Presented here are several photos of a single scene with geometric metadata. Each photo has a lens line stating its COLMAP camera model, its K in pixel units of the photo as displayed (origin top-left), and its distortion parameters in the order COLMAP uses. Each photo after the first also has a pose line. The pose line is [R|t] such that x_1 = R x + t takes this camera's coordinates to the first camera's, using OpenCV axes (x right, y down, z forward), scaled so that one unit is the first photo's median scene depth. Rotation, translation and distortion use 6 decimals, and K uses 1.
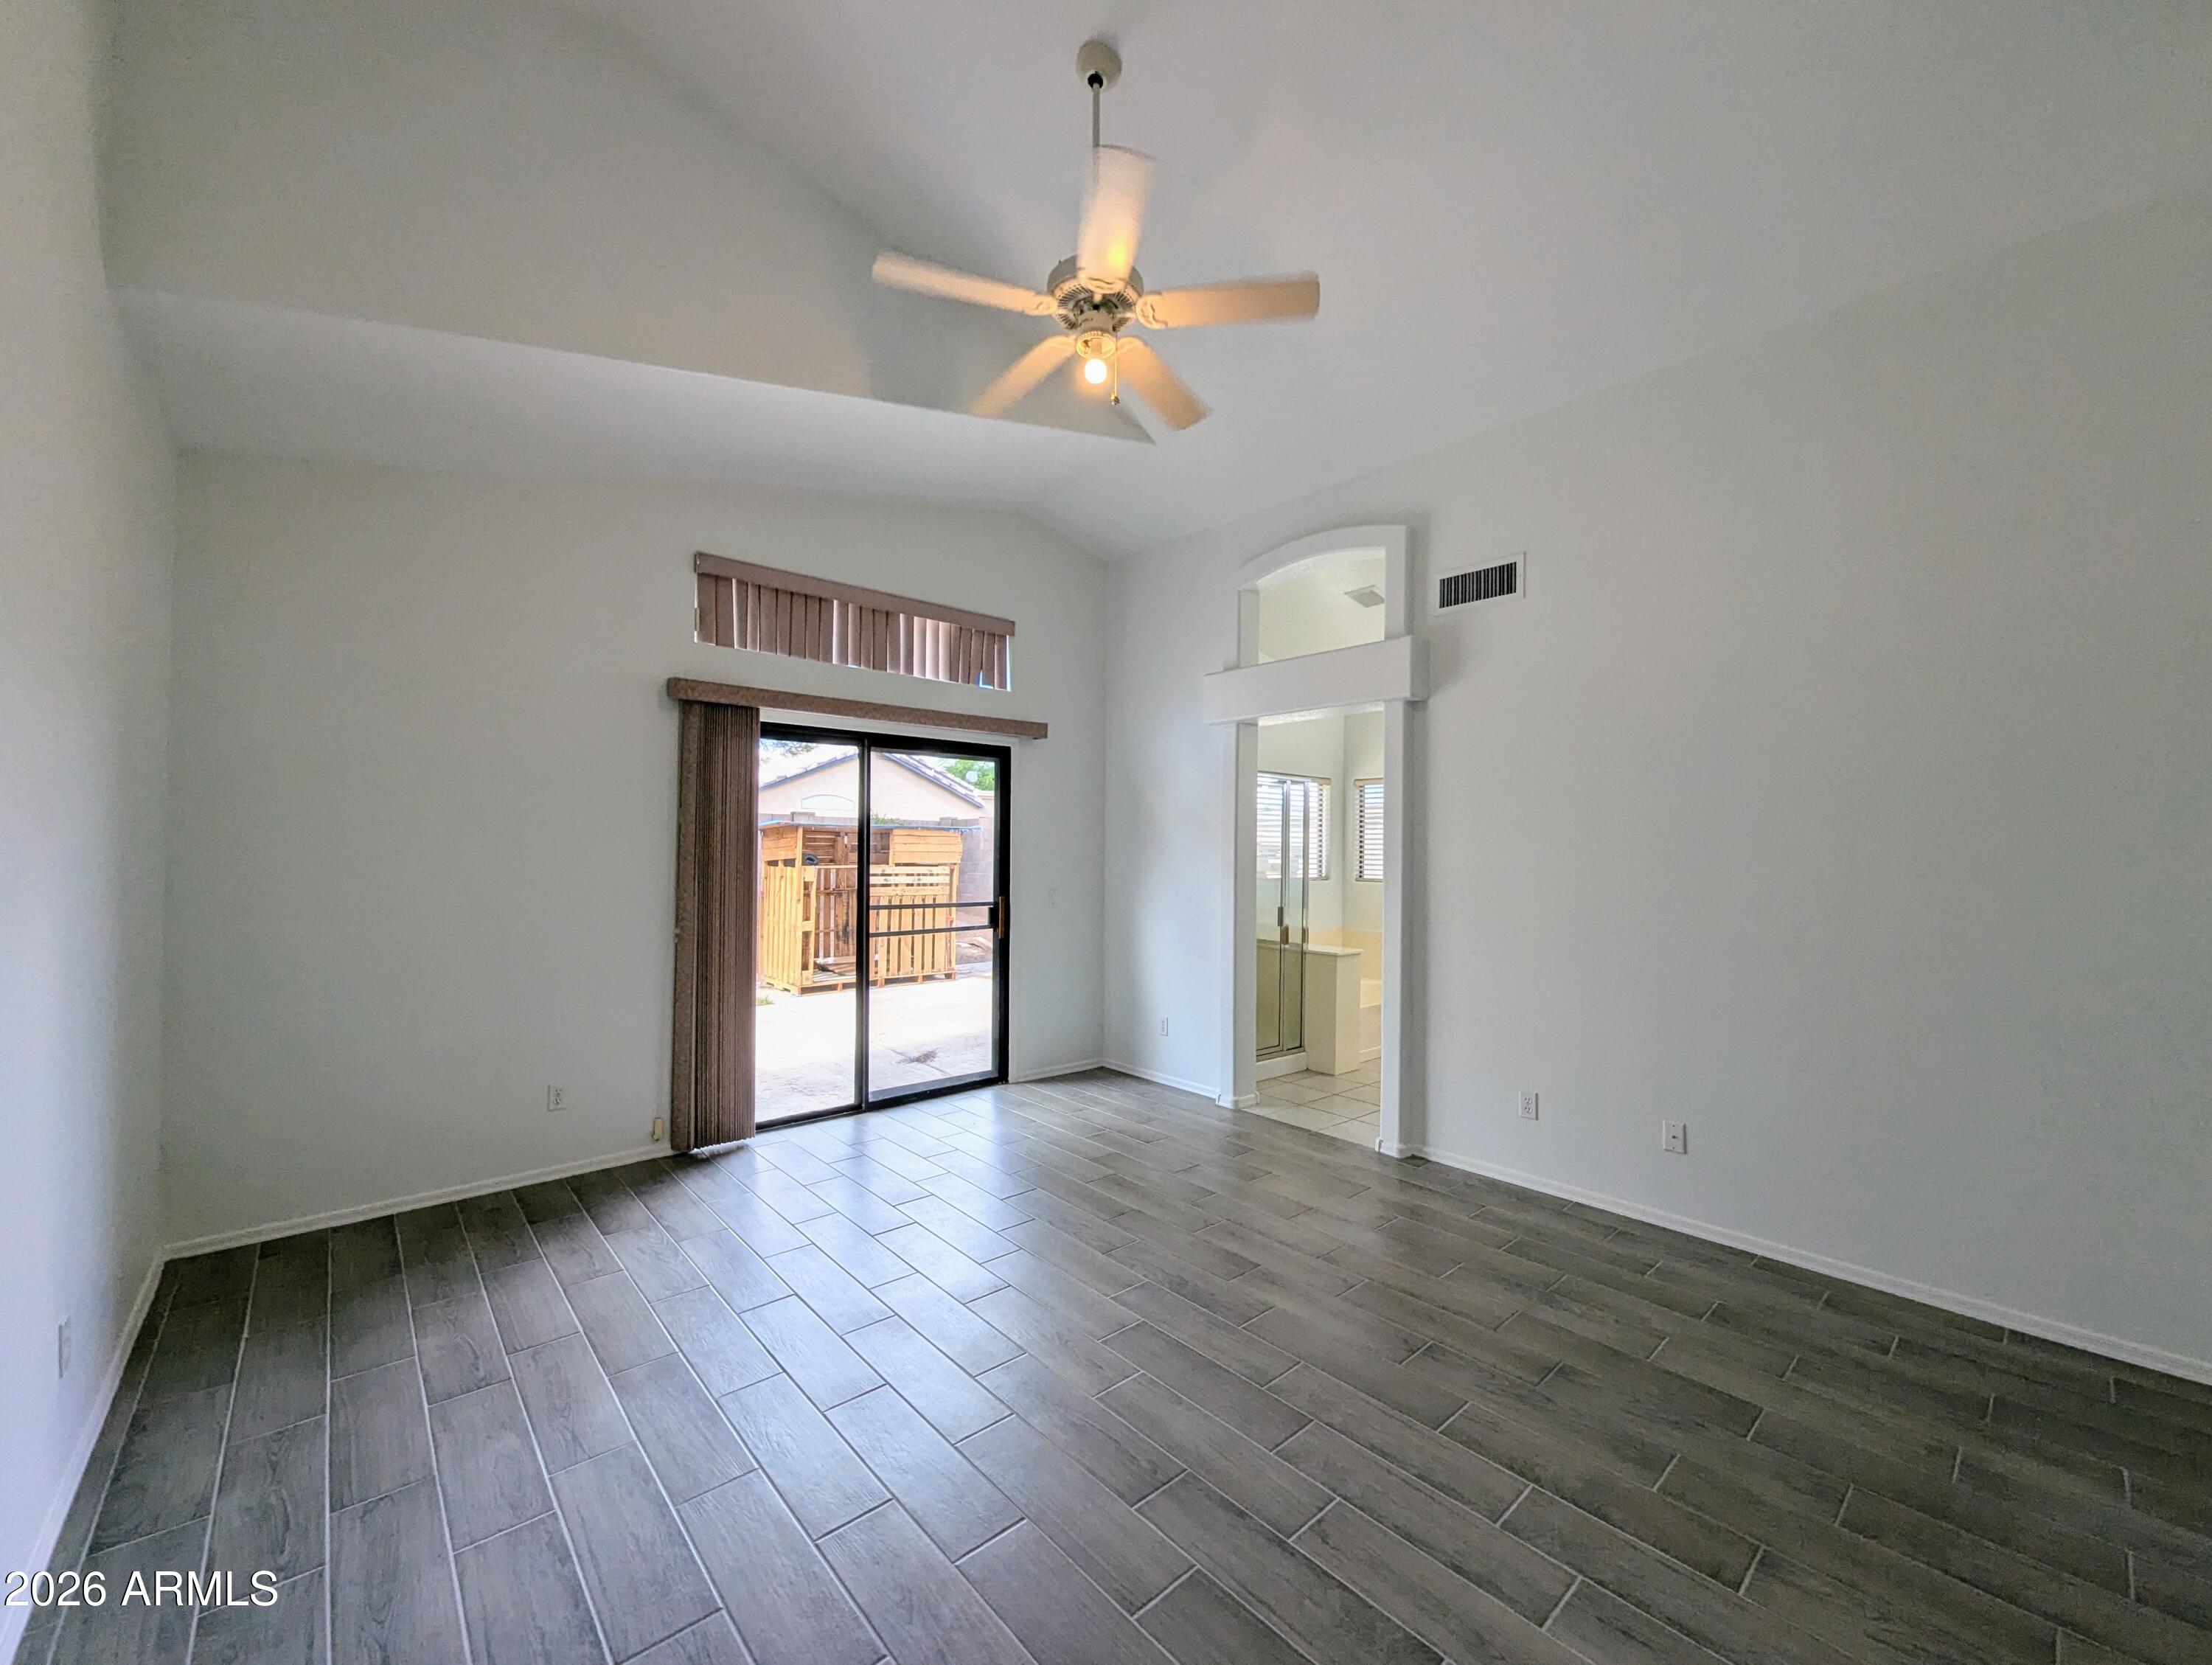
lens RADIAL K [[873.9, 0, 1099.1], [0, 873.9, 845.6], [0, 0, 1]] dist [-0.003421, -0.000024]
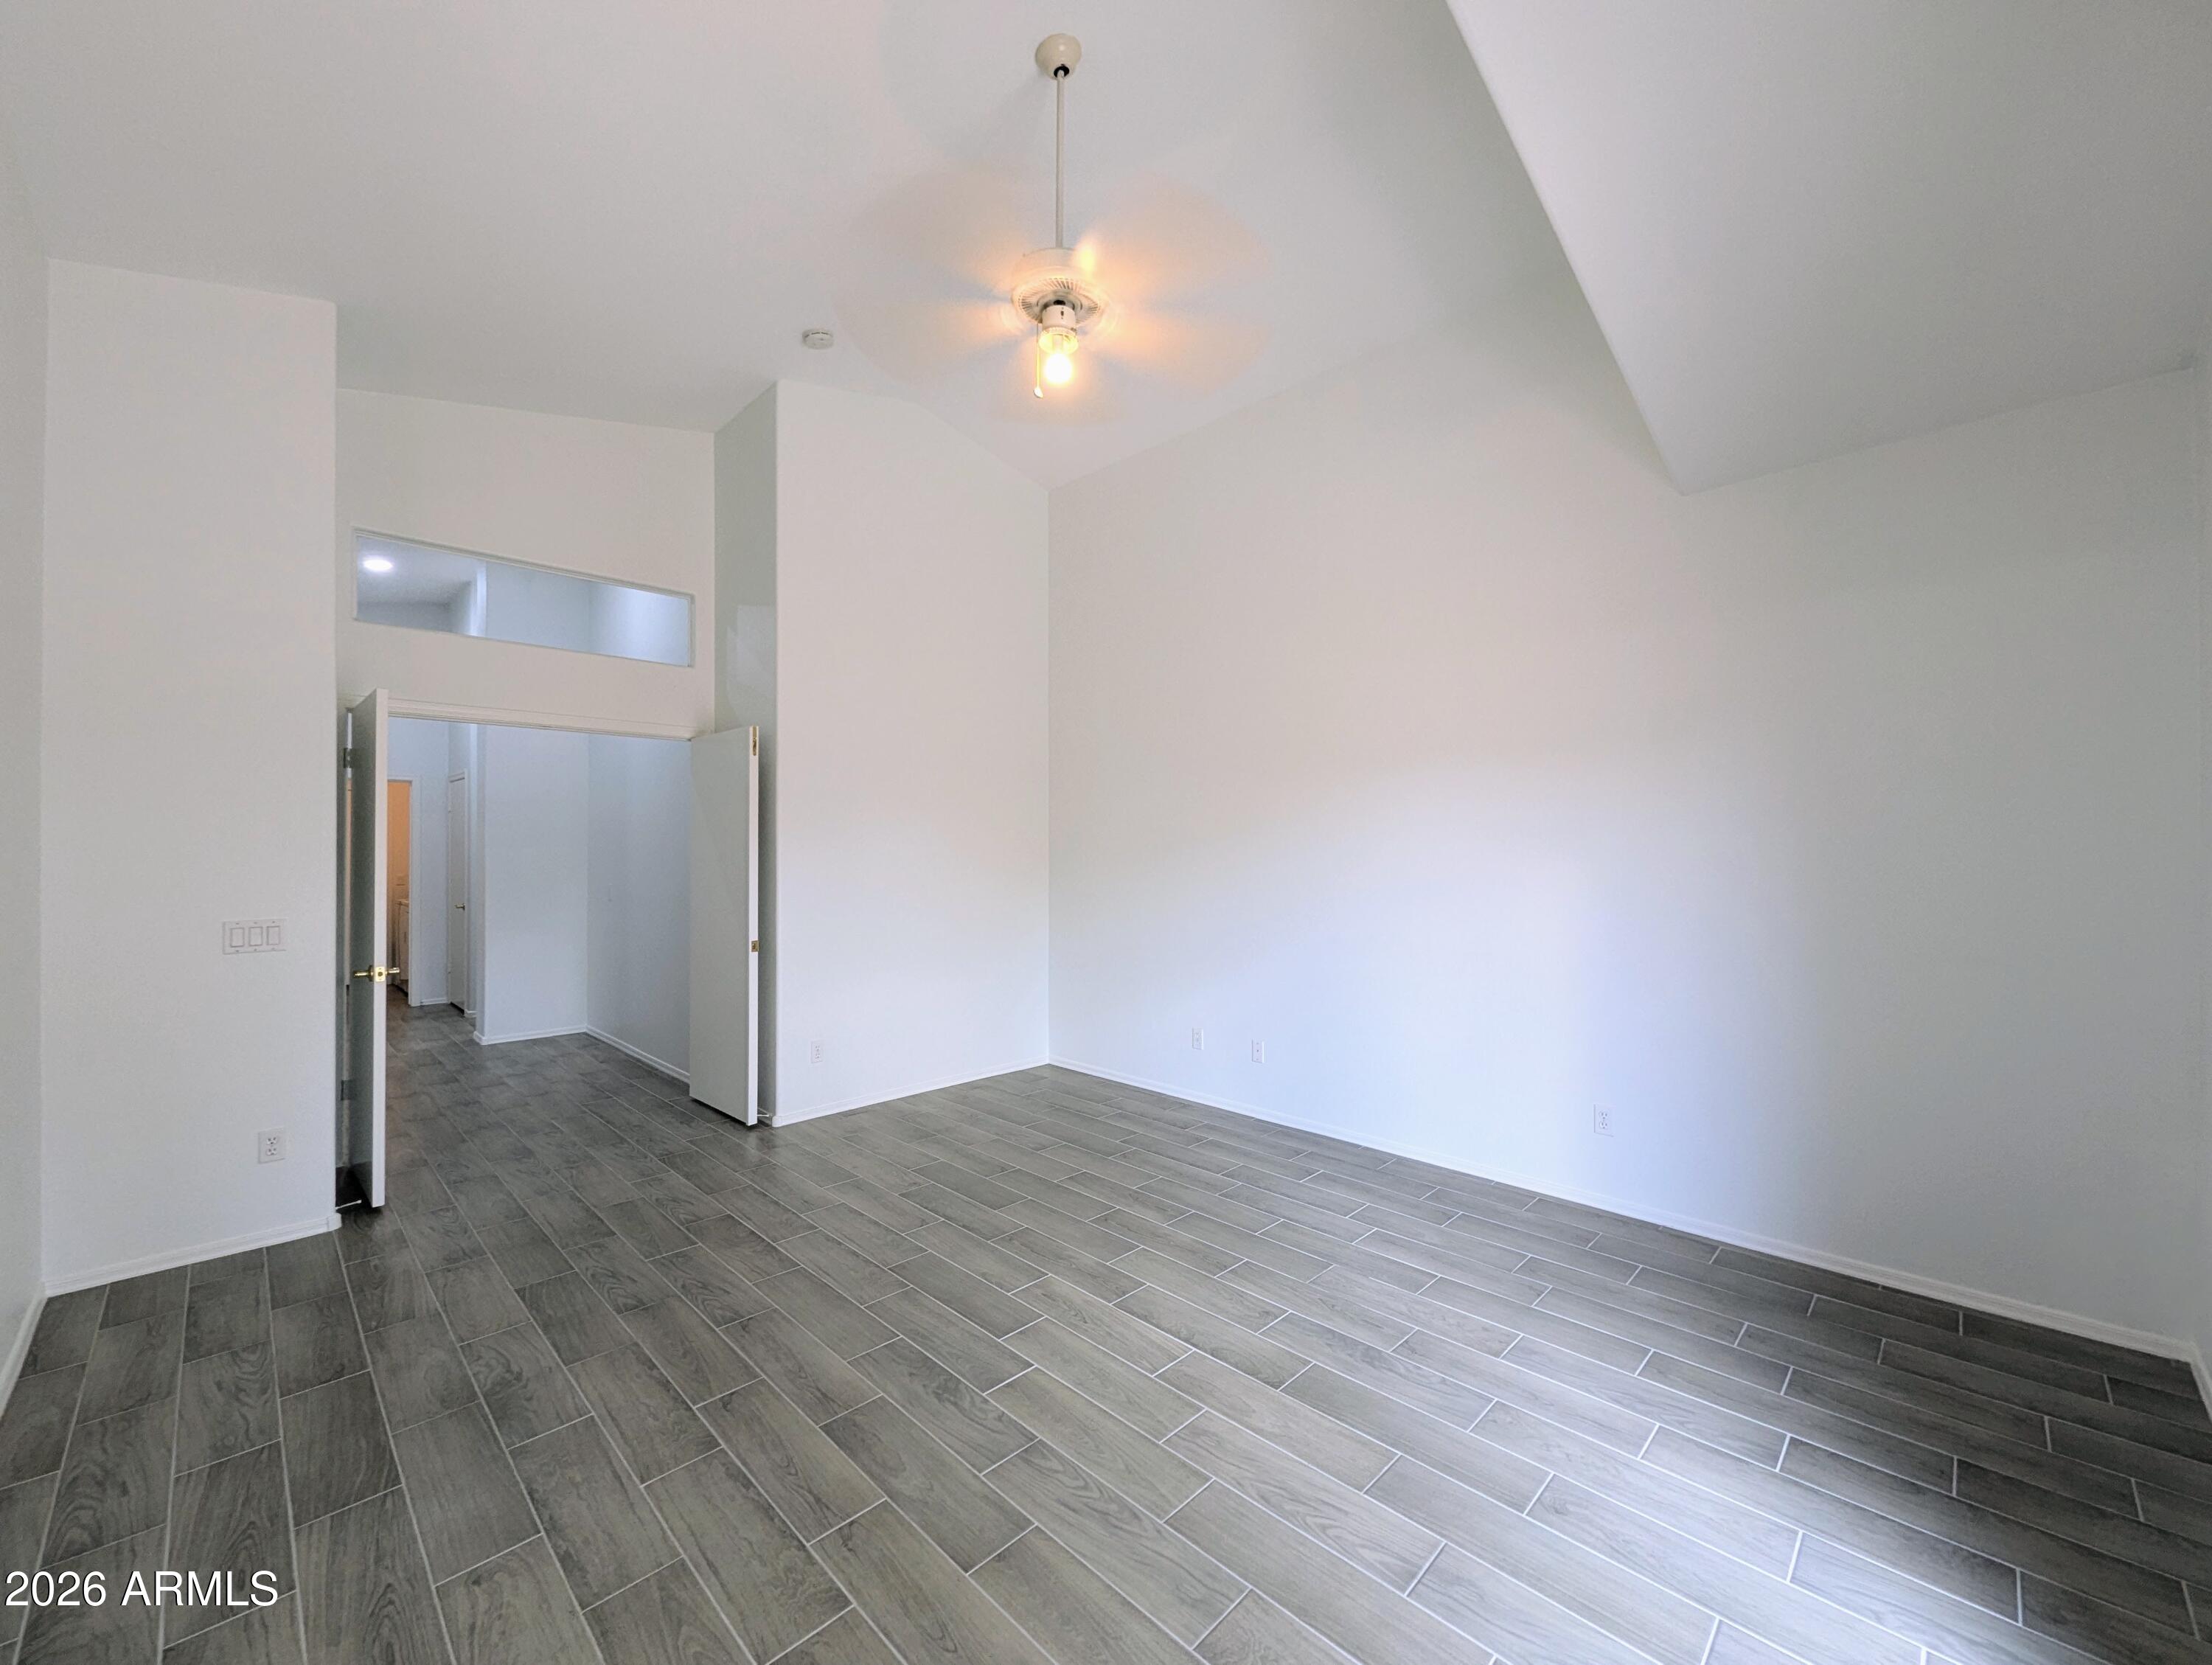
lens RADIAL K [[873.9, 0, 1099.1], [0, 873.9, 845.6], [0, 0, 1]] dist [-0.003421, -0.000024]
pose [[-0.997945, -0.009555, -0.063361, 0.007988], [-0.009161, 0.999937, -0.006504, 0.006840], [0.063419, -0.005910, -0.997969, 2.090615]]
